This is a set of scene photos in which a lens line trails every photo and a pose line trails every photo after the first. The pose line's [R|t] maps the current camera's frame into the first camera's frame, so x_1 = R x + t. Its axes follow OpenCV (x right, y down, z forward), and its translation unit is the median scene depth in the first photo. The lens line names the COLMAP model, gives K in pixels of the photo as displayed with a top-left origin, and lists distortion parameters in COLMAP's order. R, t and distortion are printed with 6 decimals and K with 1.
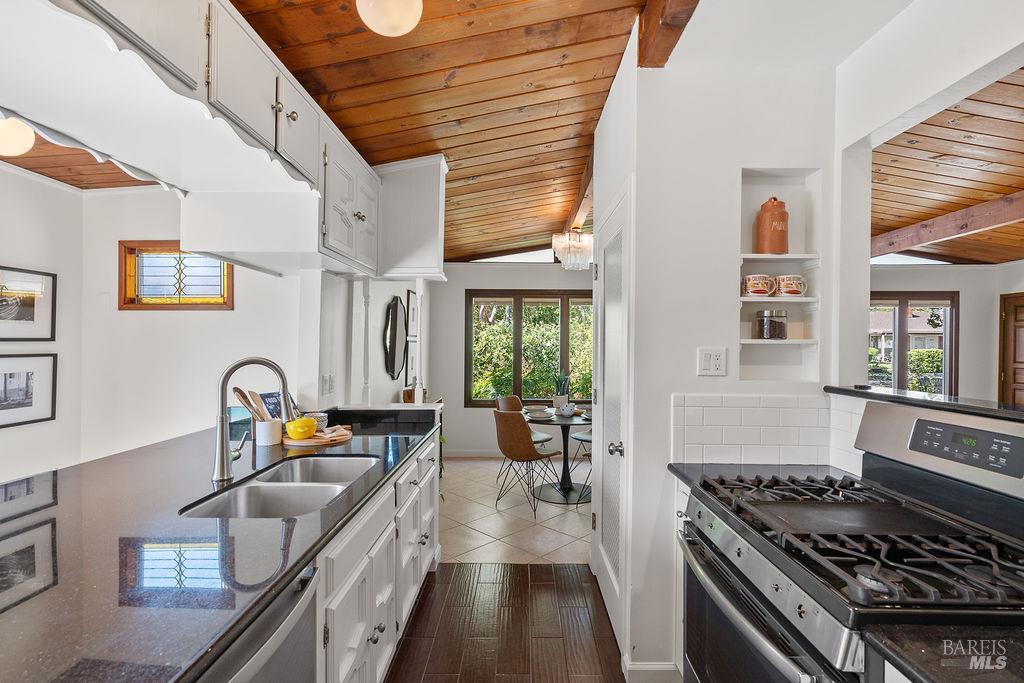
lens RADIAL K [[461.0, 0, 511.4], [0, 461.0, 346.9], [0, 0, 1]] dist [-0.001840, 0.000094]
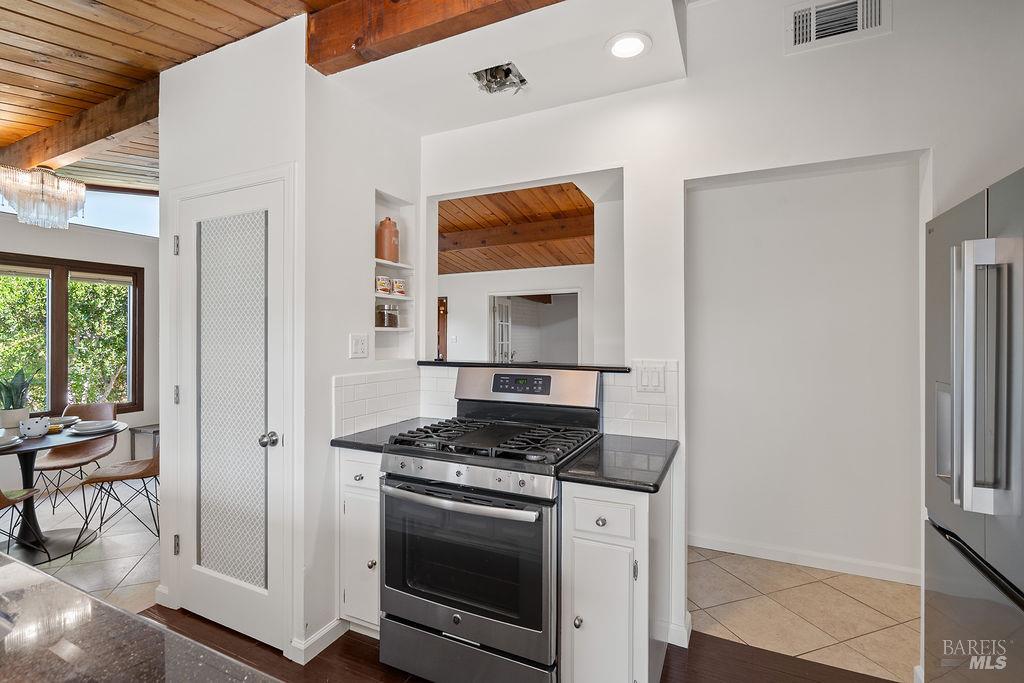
lens RADIAL K [[466.3, 0, 516.7], [0, 466.3, 337.6], [0, 0, 1]] dist [-0.002355, 0.000167]
pose [[0.413608, -0.011281, 0.910385, -0.464565], [0.008289, 0.999928, 0.008625, 0.003266], [-0.910417, 0.003978, 0.413672, 0.132680]]
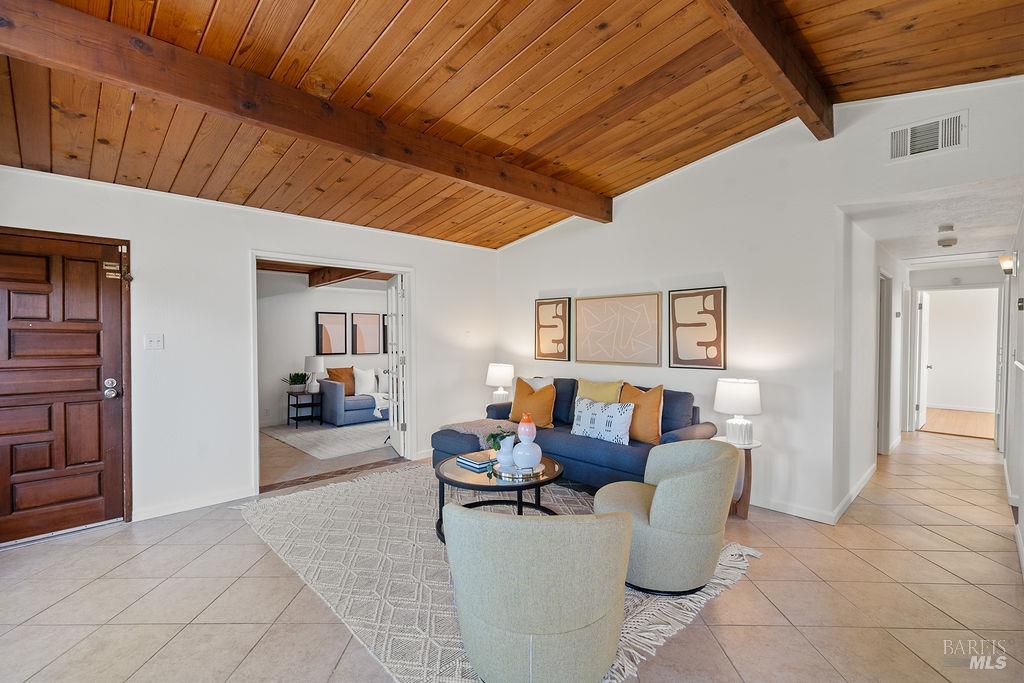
lens RADIAL K [[461.0, 0, 511.4], [0, 461.0, 346.9], [0, 0, 1]] dist [-0.001840, 0.000094]
pose [[-0.705529, -0.023123, 0.708304, 0.894391], [-0.003475, 0.999568, 0.029170, 0.013315], [-0.708673, 0.018119, -0.705305, 2.747259]]
